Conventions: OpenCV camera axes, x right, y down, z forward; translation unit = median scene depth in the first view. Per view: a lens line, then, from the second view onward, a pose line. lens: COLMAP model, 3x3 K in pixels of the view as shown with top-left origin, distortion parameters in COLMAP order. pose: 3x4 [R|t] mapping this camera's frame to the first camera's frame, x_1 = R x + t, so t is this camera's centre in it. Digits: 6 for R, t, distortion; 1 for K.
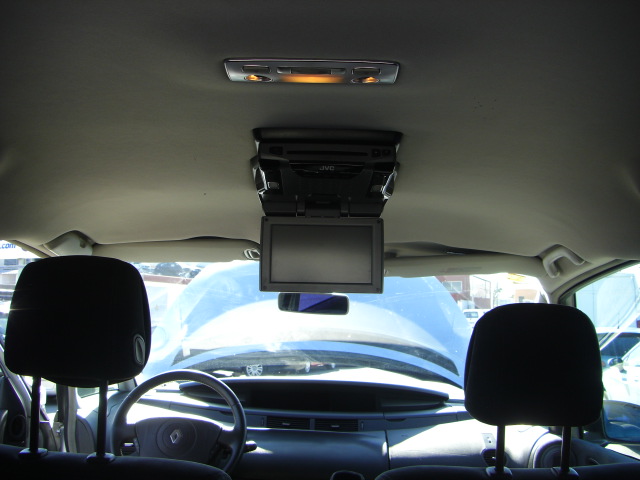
lens RADIAL K [[716.9, 0, 317.6], [0, 716.9, 211.2], [0, 0, 1]] dist [-0.207265, 0.189150]
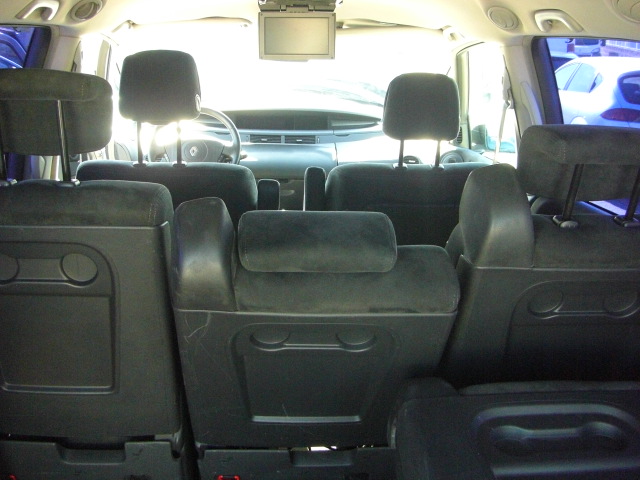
lens RADIAL K [[716.9, 0, 317.6], [0, 716.9, 211.2], [0, 0, 1]] dist [-0.207265, 0.189150]
pose [[0.996970, -0.029245, 0.072080, -0.054290], [-0.000851, 0.922477, 0.386051, -0.138412], [-0.077782, -0.384943, 0.919657, -0.443067]]
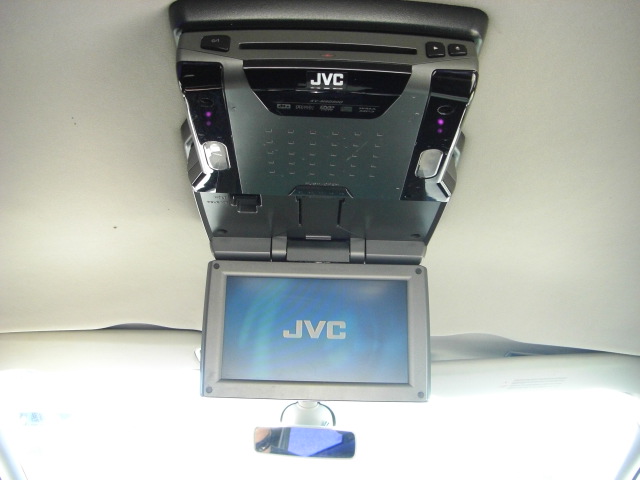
lens RADIAL K [[716.9, 0, 317.6], [0, 716.9, 211.2], [0, 0, 1]] dist [-0.207265, 0.189150]
pose [[0.999983, 0.002523, 0.005172, 0.002743], [-0.001329, 0.975739, -0.218934, 0.066498], [-0.005598, 0.218923, 0.975726, 0.330747]]
